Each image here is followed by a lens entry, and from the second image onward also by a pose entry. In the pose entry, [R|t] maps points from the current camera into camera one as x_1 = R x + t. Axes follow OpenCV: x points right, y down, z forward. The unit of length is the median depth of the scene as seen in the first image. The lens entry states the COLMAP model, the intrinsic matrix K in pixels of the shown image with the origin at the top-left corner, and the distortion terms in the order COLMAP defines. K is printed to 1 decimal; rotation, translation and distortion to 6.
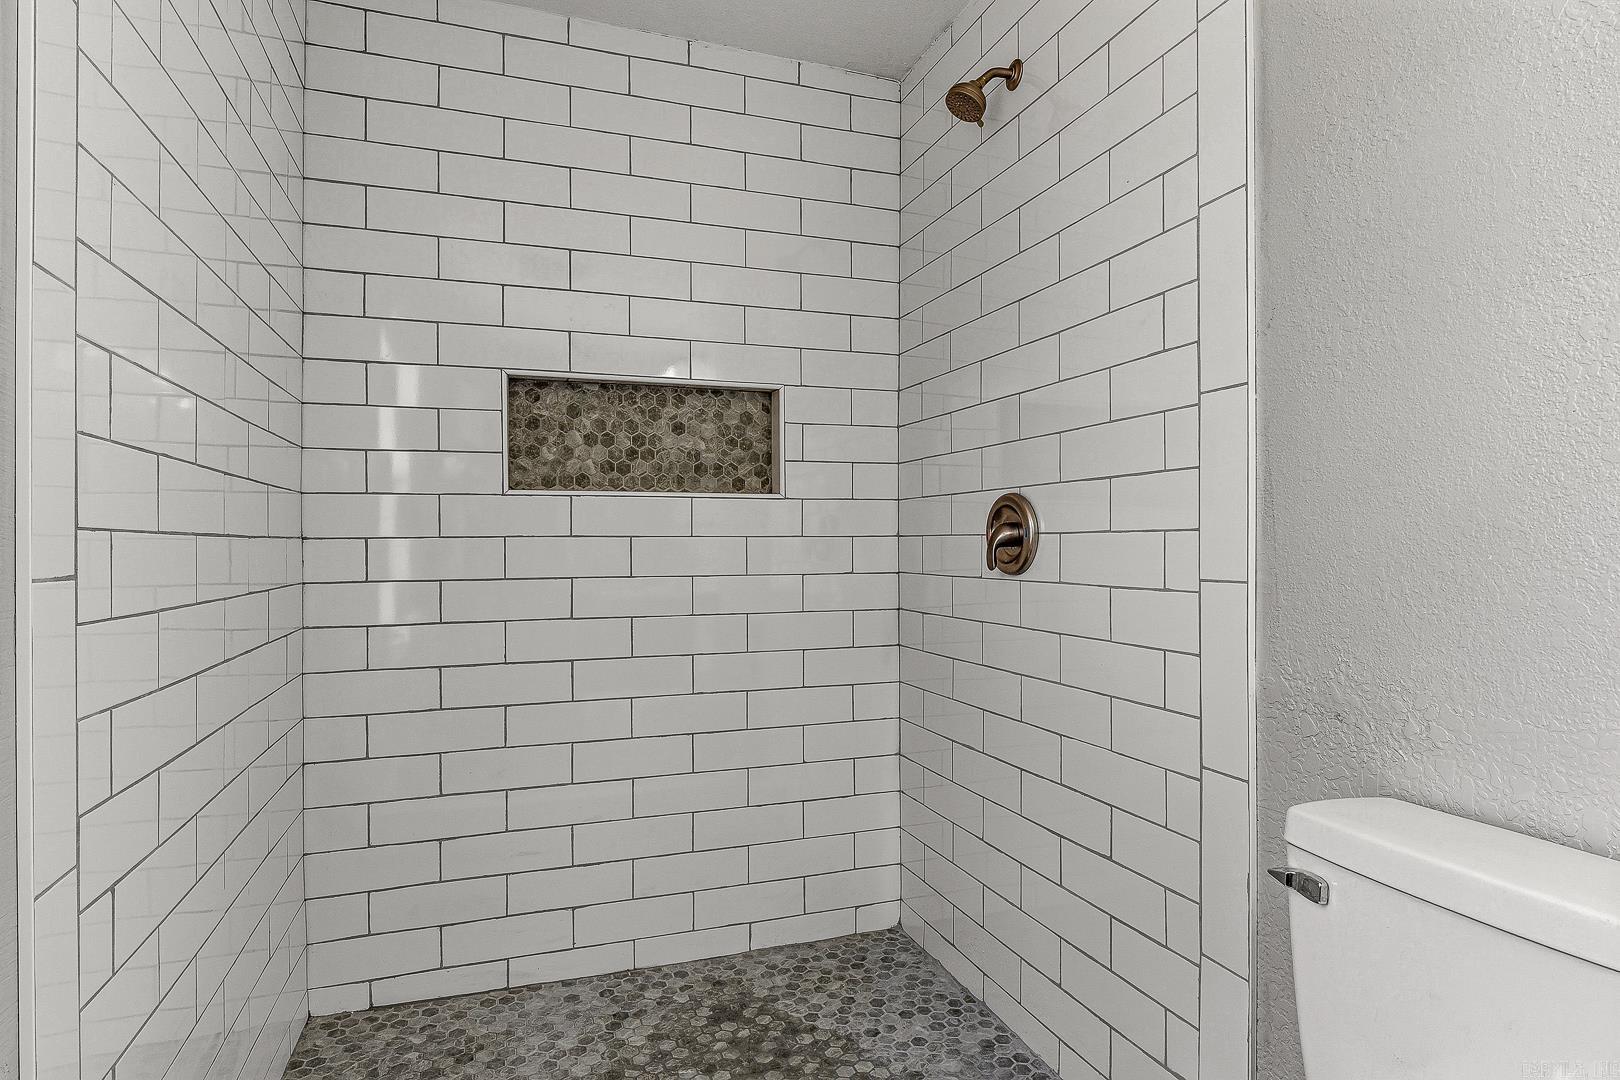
lens RADIAL K [[896.8, 0, 809.6], [0, 896.8, 542.9], [0, 0, 1]] dist [0.002928, 0.000094]
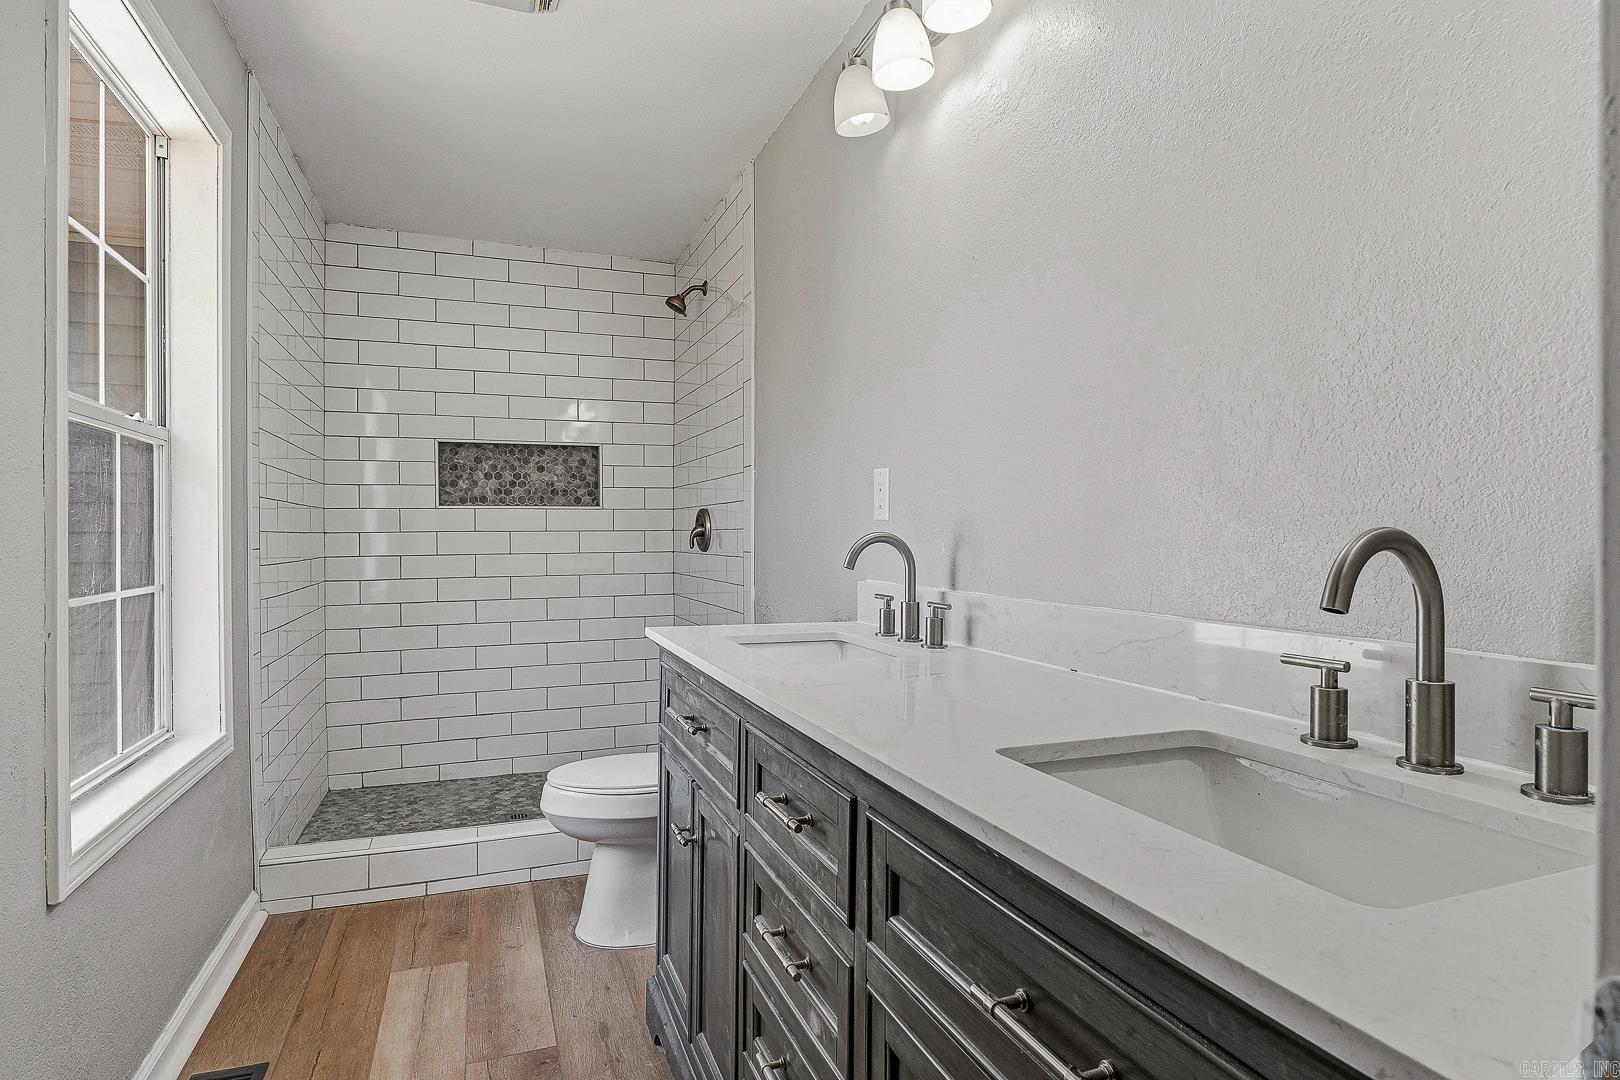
lens RADIAL K [[856.6, 0, 809.0], [0, 856.6, 536.8], [0, 0, 1]] dist [0.002518, 0.000515]
pose [[0.999610, -0.001497, 0.027873, 0.346074], [0.001336, 0.999982, 0.005790, -0.005049], [-0.027881, -0.005750, 0.999595, -0.714845]]
